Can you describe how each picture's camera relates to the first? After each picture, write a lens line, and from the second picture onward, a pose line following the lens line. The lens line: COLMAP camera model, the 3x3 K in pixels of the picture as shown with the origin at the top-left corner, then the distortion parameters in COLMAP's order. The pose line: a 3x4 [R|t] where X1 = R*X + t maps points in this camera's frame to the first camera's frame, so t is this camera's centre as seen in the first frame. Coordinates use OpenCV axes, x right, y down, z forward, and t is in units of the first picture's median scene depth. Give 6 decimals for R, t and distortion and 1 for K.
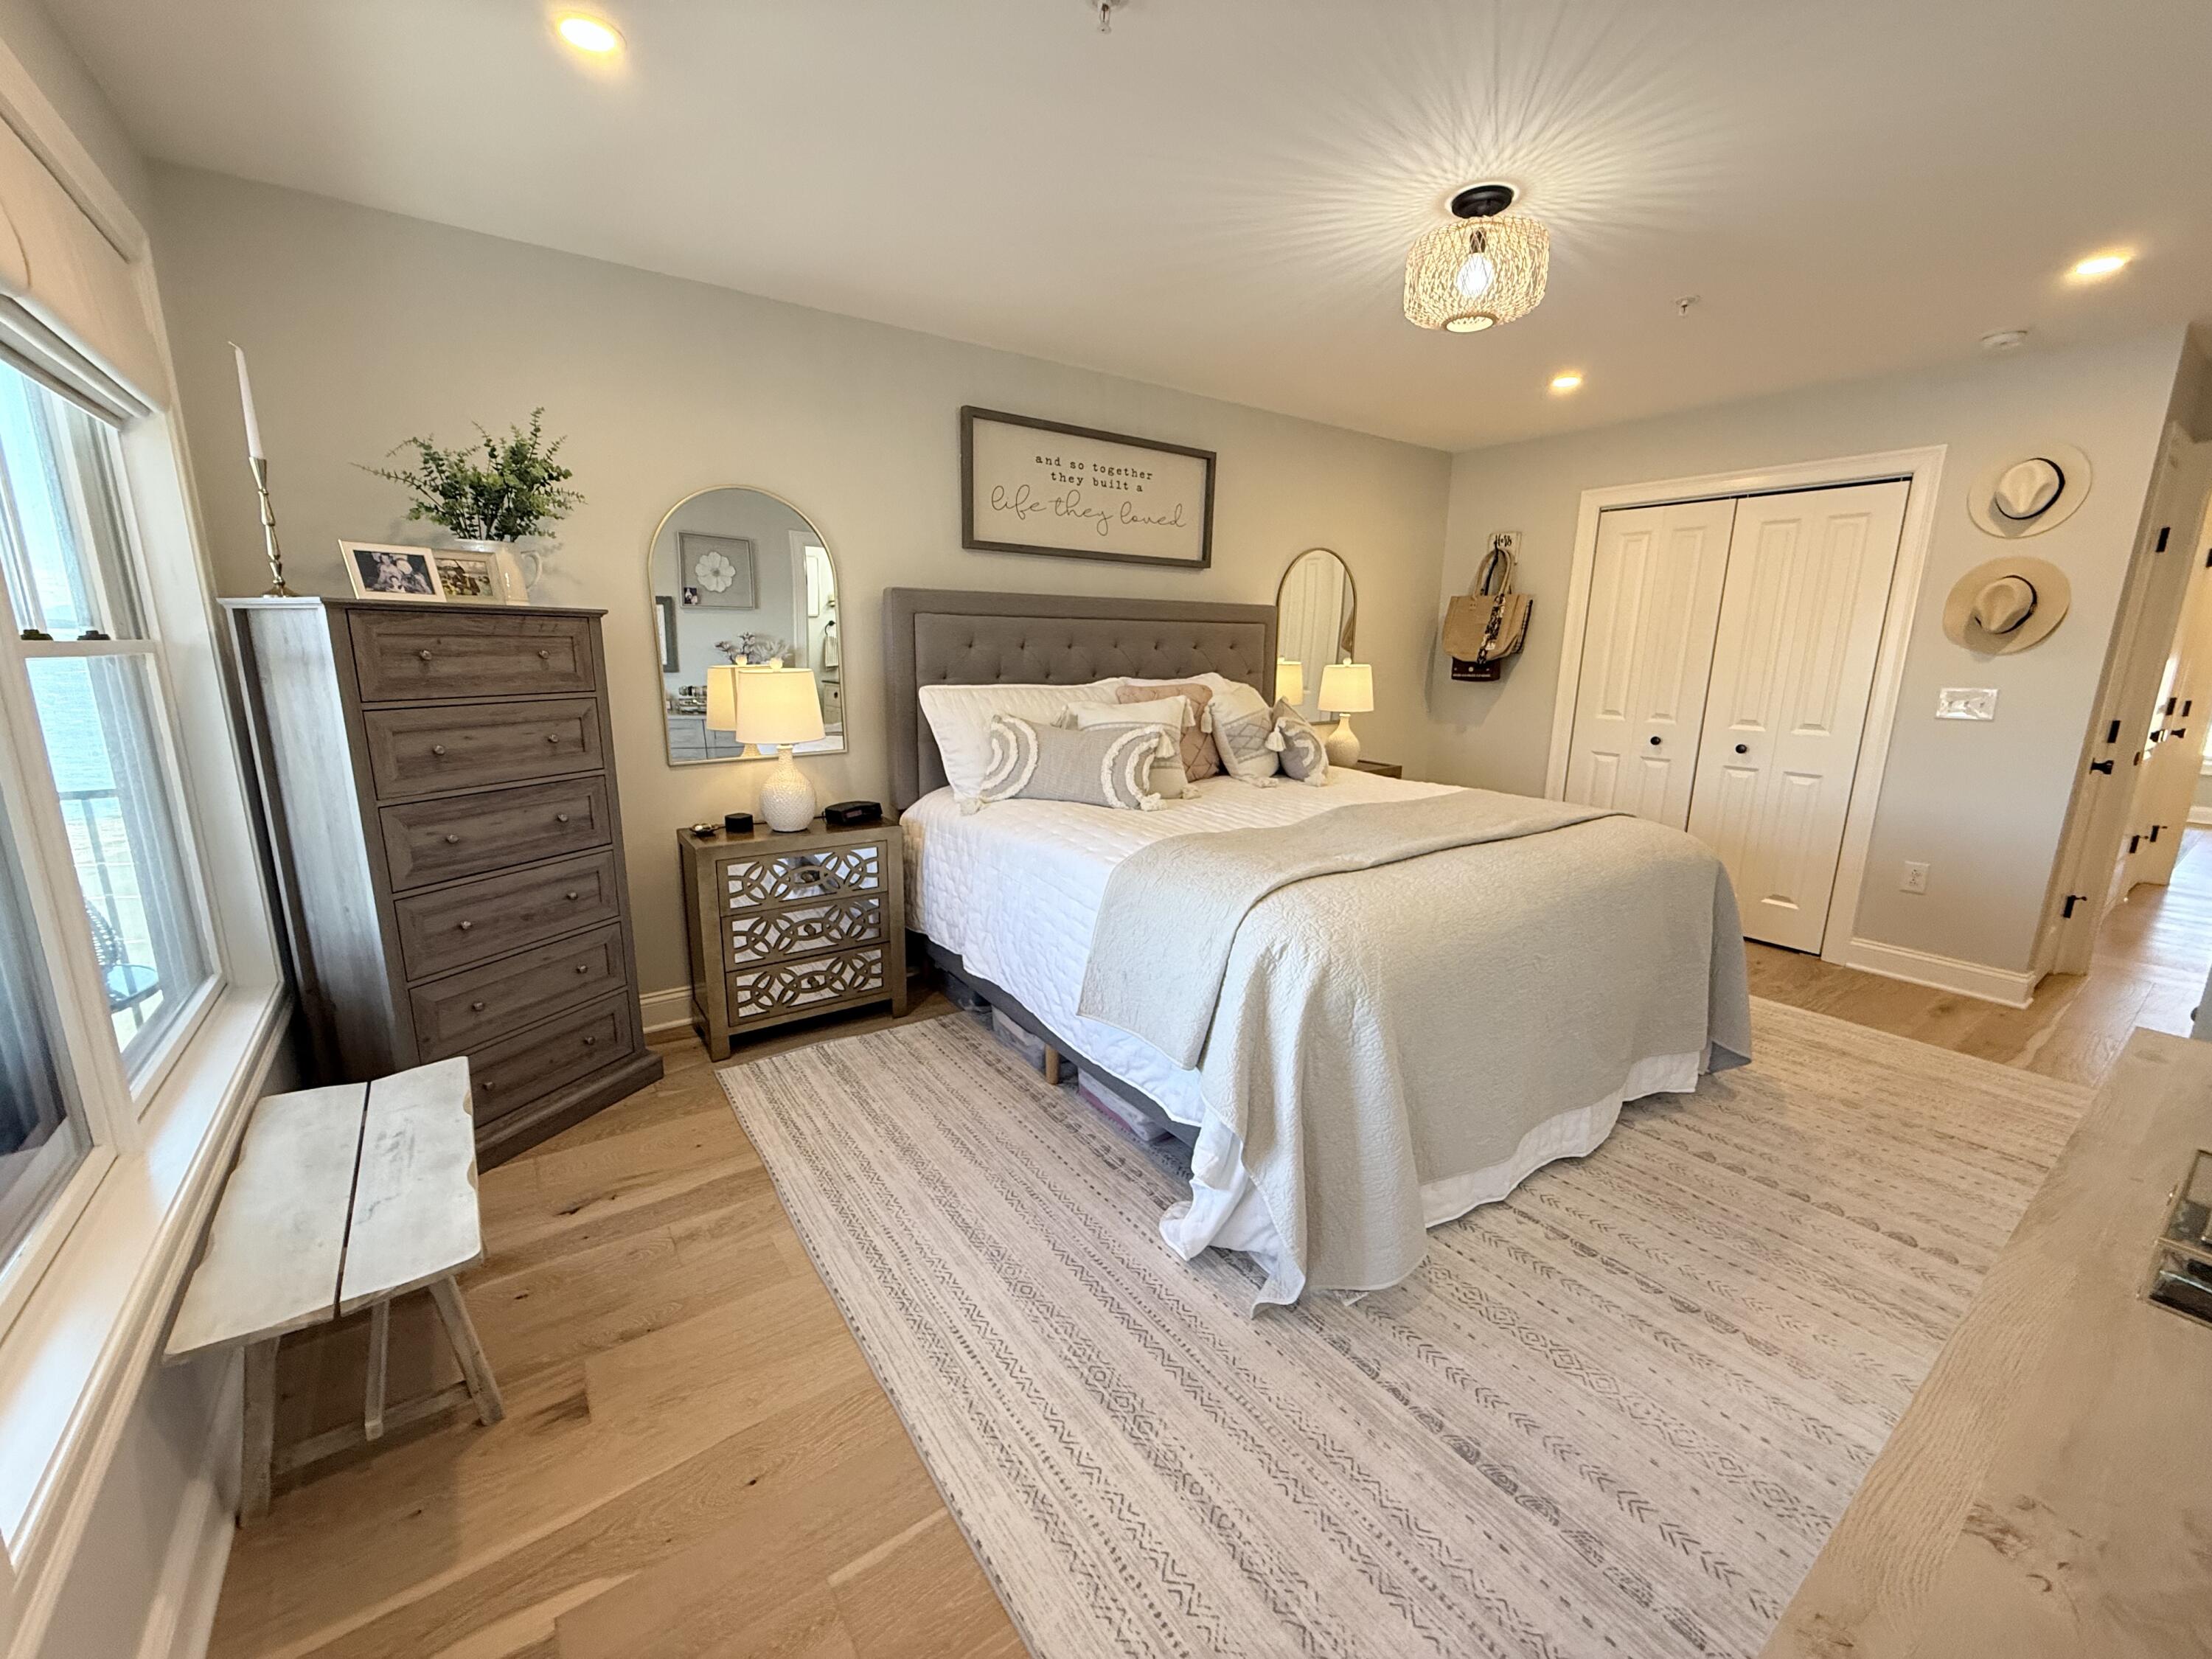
lens RADIAL K [[877.3, 0, 1100.3], [0, 877.3, 832.0], [0, 0, 1]] dist [0.002350, 0.000037]
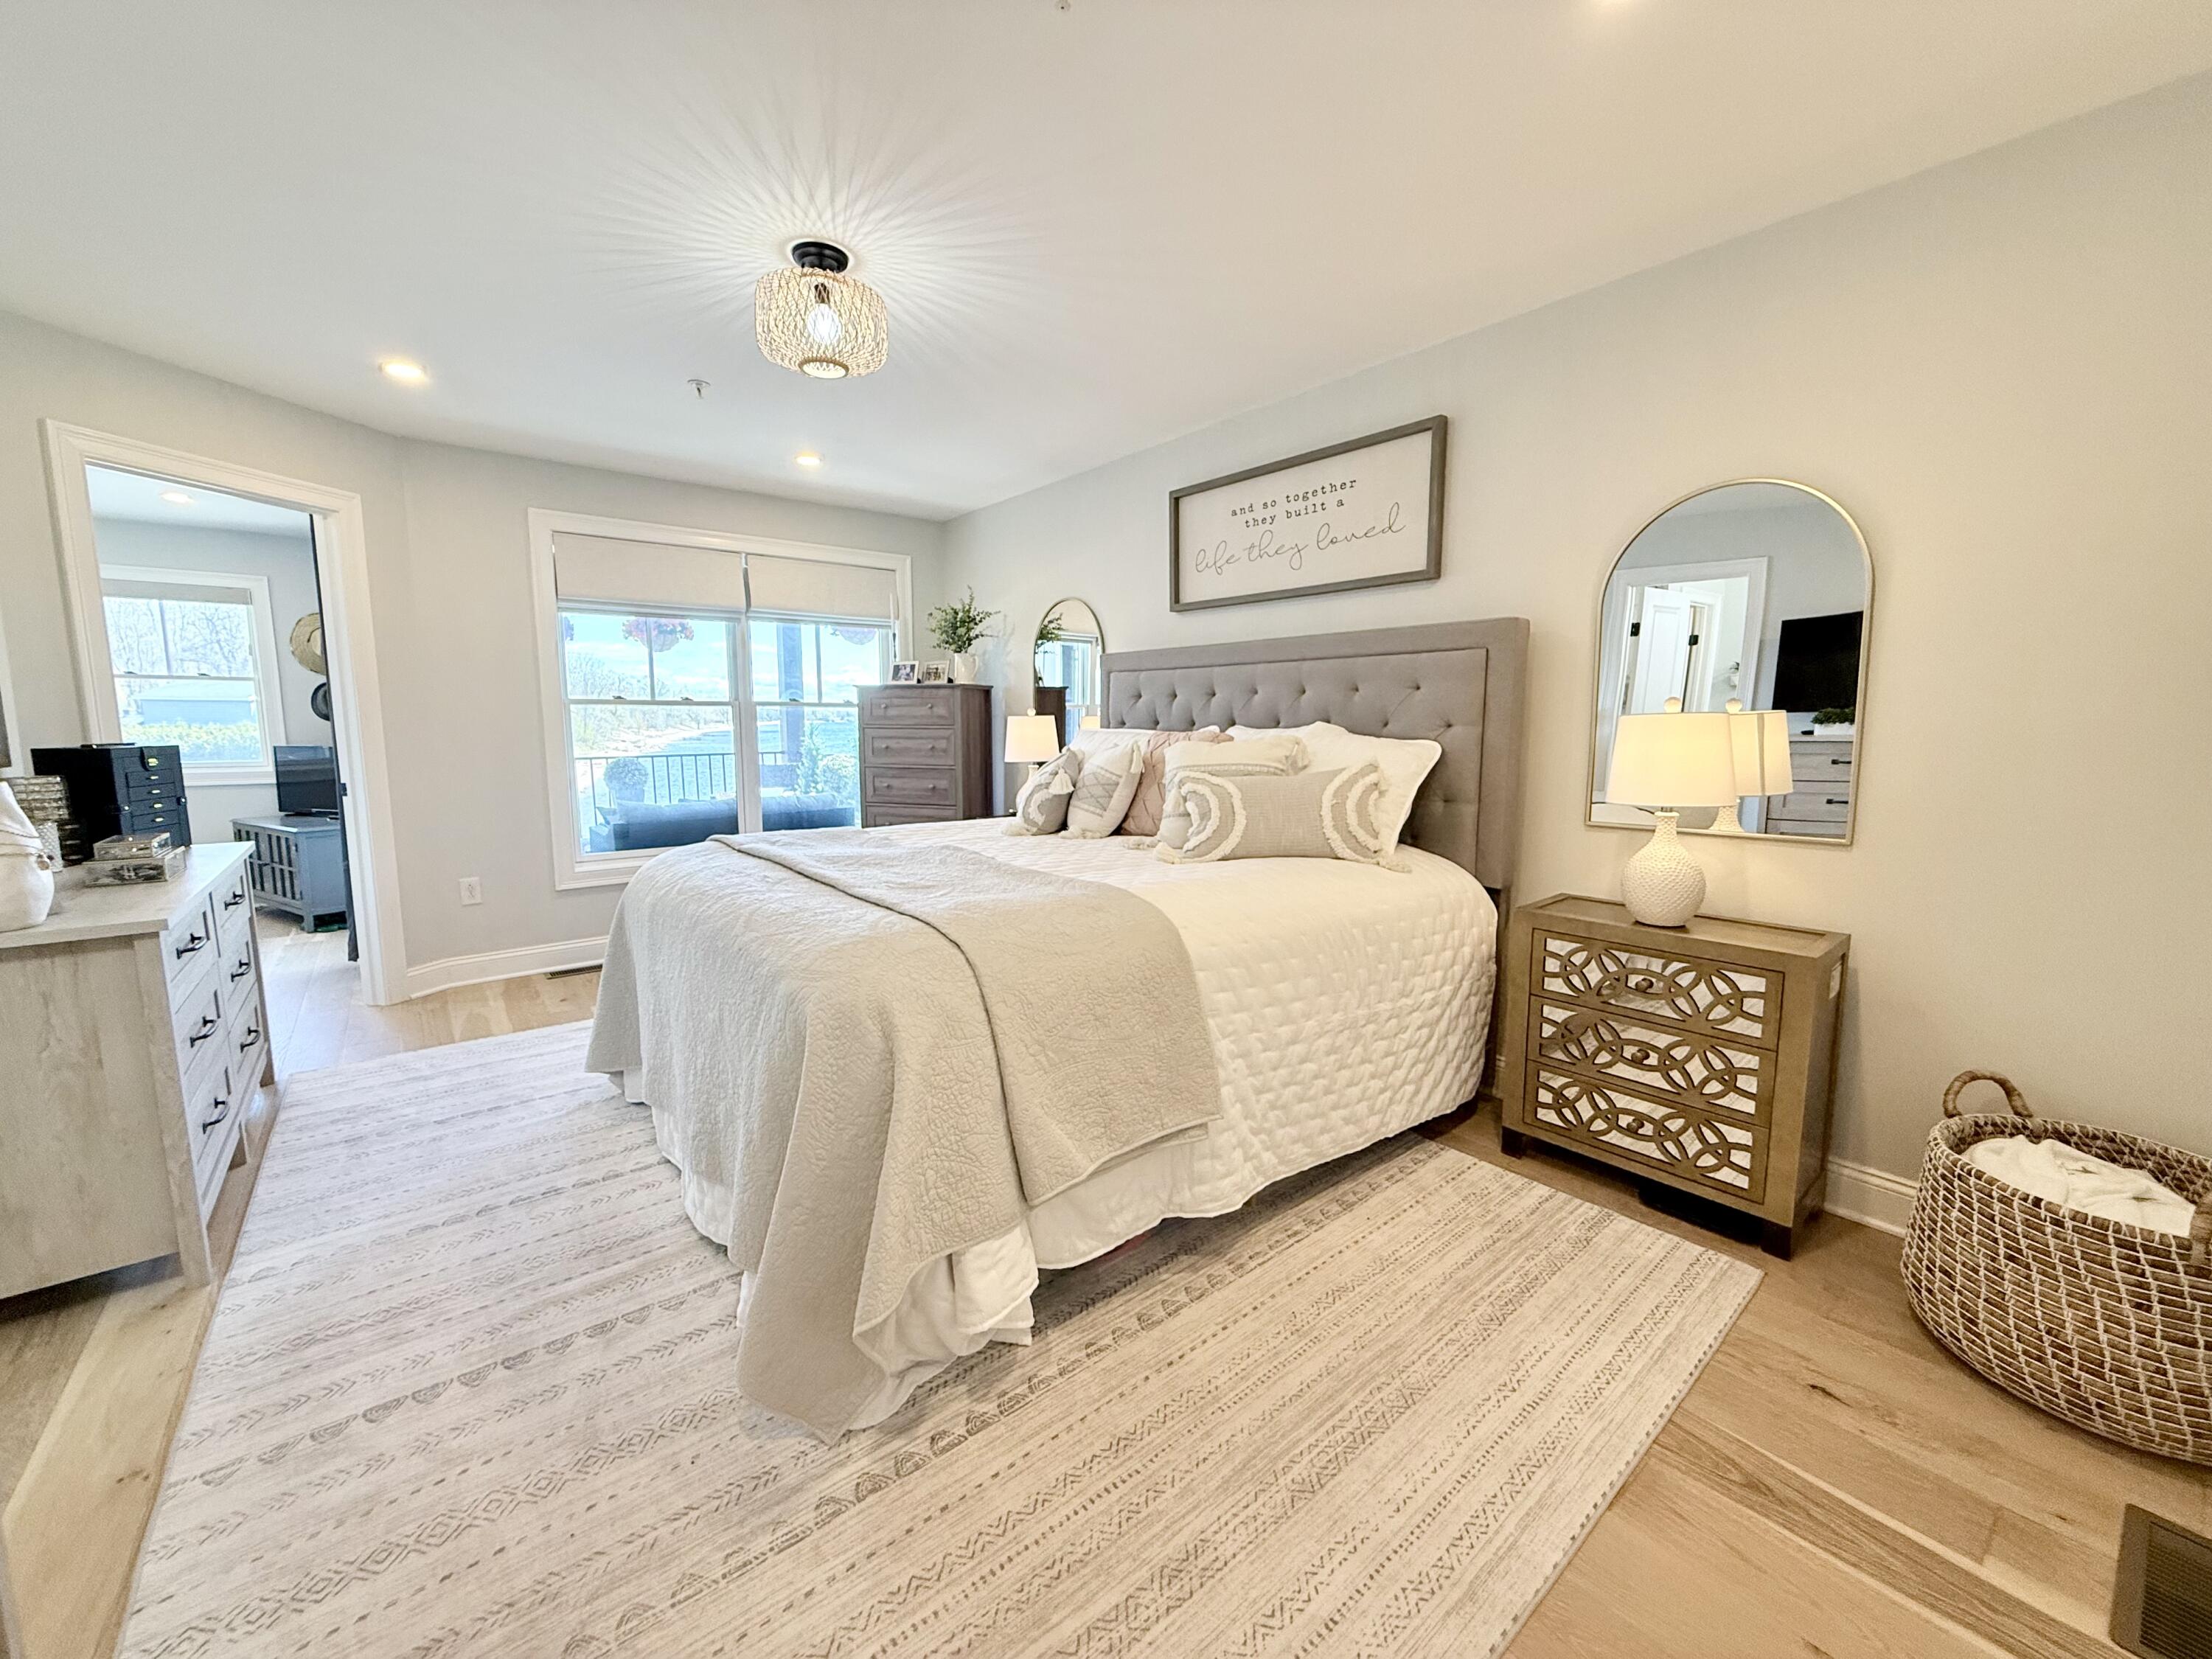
lens RADIAL K [[893.8, 0, 1094.8], [0, 893.8, 834.9], [0, 0, 1]] dist [-0.000287, -0.000258]
pose [[0.044531, 0.106227, -0.993344, 0.964550], [-0.223475, 0.970192, 0.093733, -0.124550], [0.973692, 0.217813, 0.066943, 0.842783]]
